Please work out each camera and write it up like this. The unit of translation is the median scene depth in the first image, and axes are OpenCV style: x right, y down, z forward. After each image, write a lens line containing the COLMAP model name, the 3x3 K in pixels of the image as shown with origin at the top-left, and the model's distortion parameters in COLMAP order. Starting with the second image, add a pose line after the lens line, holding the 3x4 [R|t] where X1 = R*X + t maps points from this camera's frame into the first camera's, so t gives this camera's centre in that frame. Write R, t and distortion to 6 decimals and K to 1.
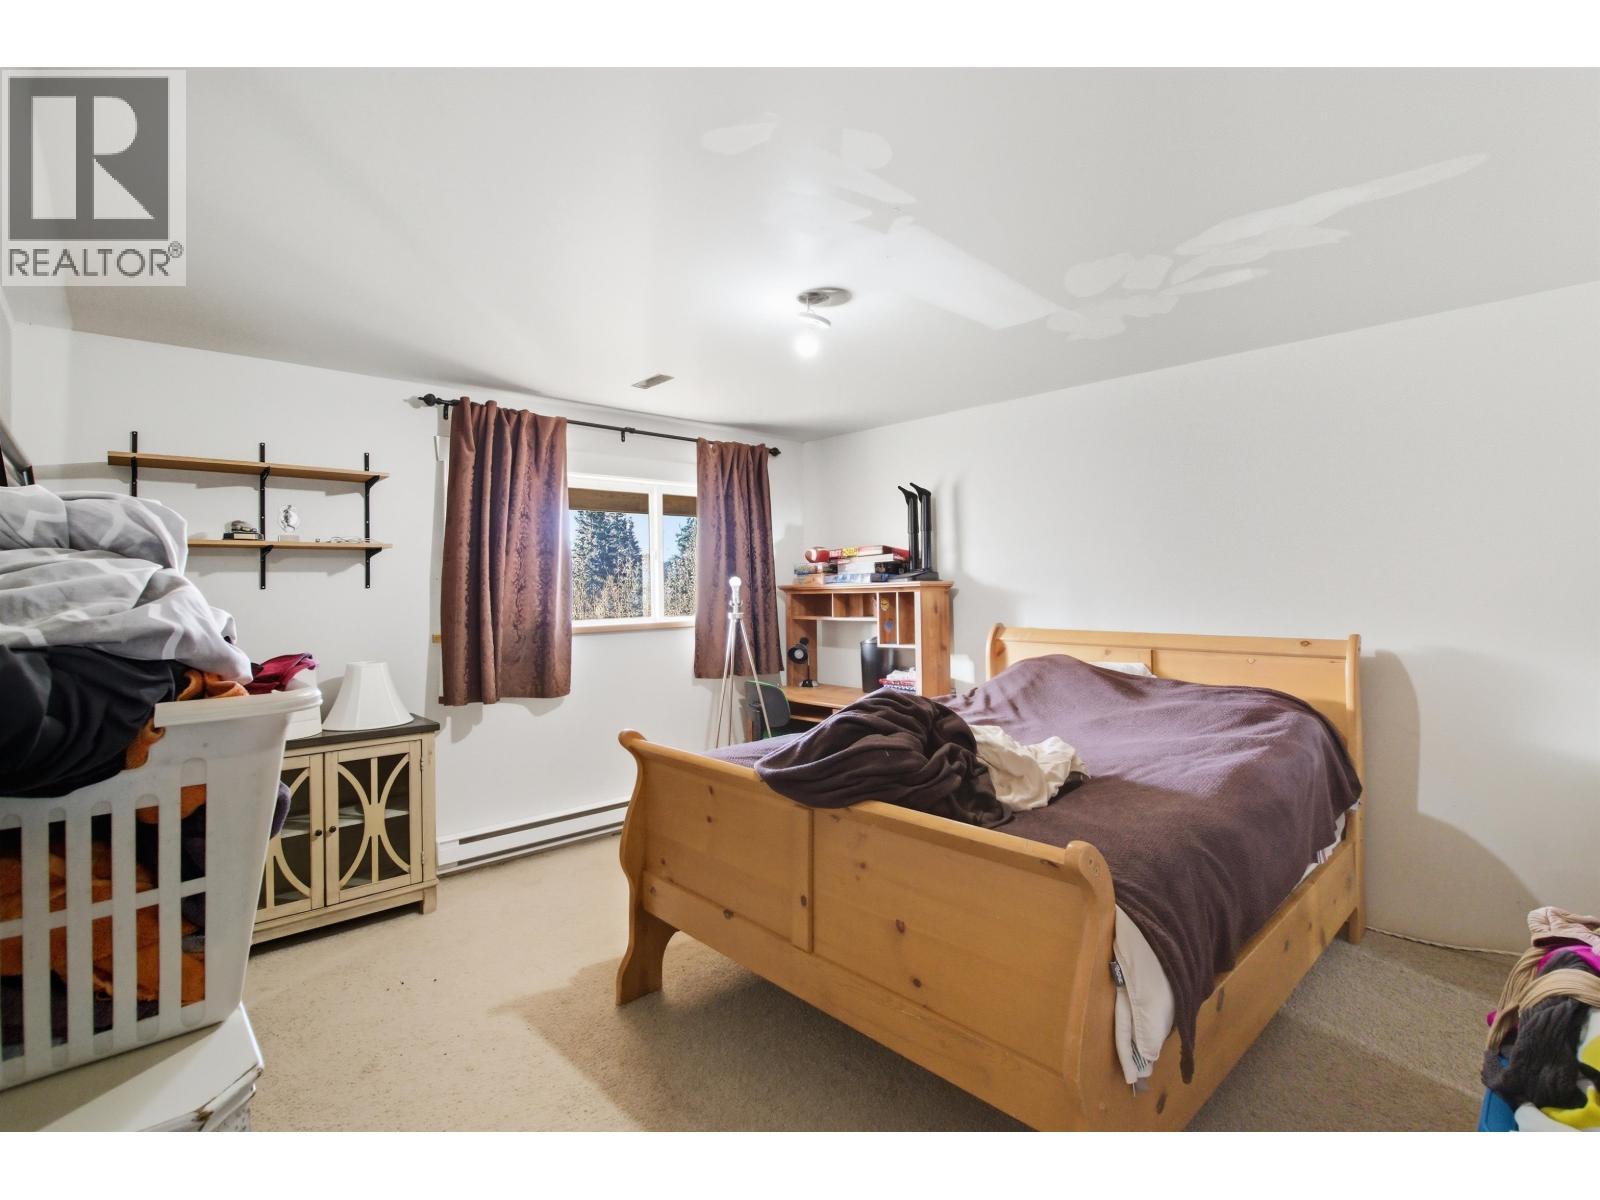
lens RADIAL K [[797.1, 0, 805.4], [0, 797.1, 596.4], [0, 0, 1]] dist [-0.002609, 0.000001]
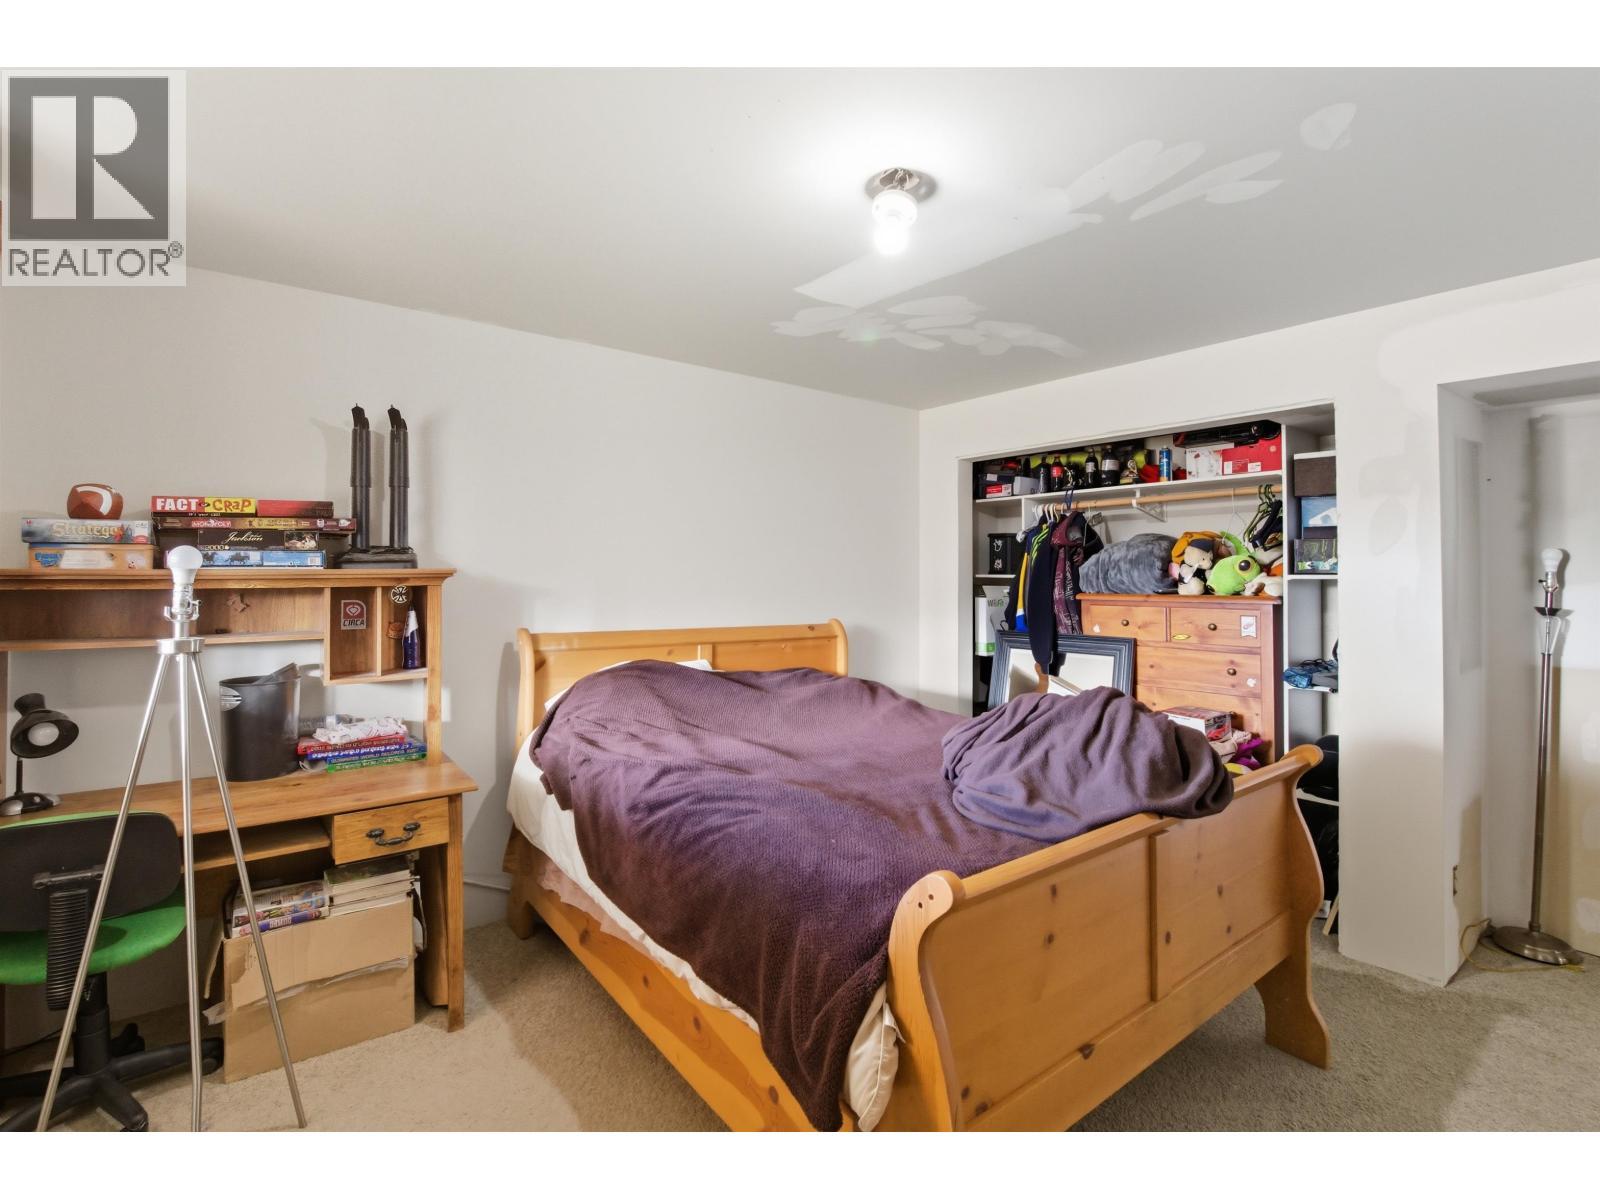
lens RADIAL K [[797.1, 0, 804.7], [0, 797.1, 591.3], [0, 0, 1]] dist [-0.002609, 0.000001]
pose [[0.072644, -0.012507, 0.997280, -0.639403], [-0.003538, 0.999912, 0.012798, -0.015521], [-0.997352, -0.004458, 0.072593, 0.920492]]
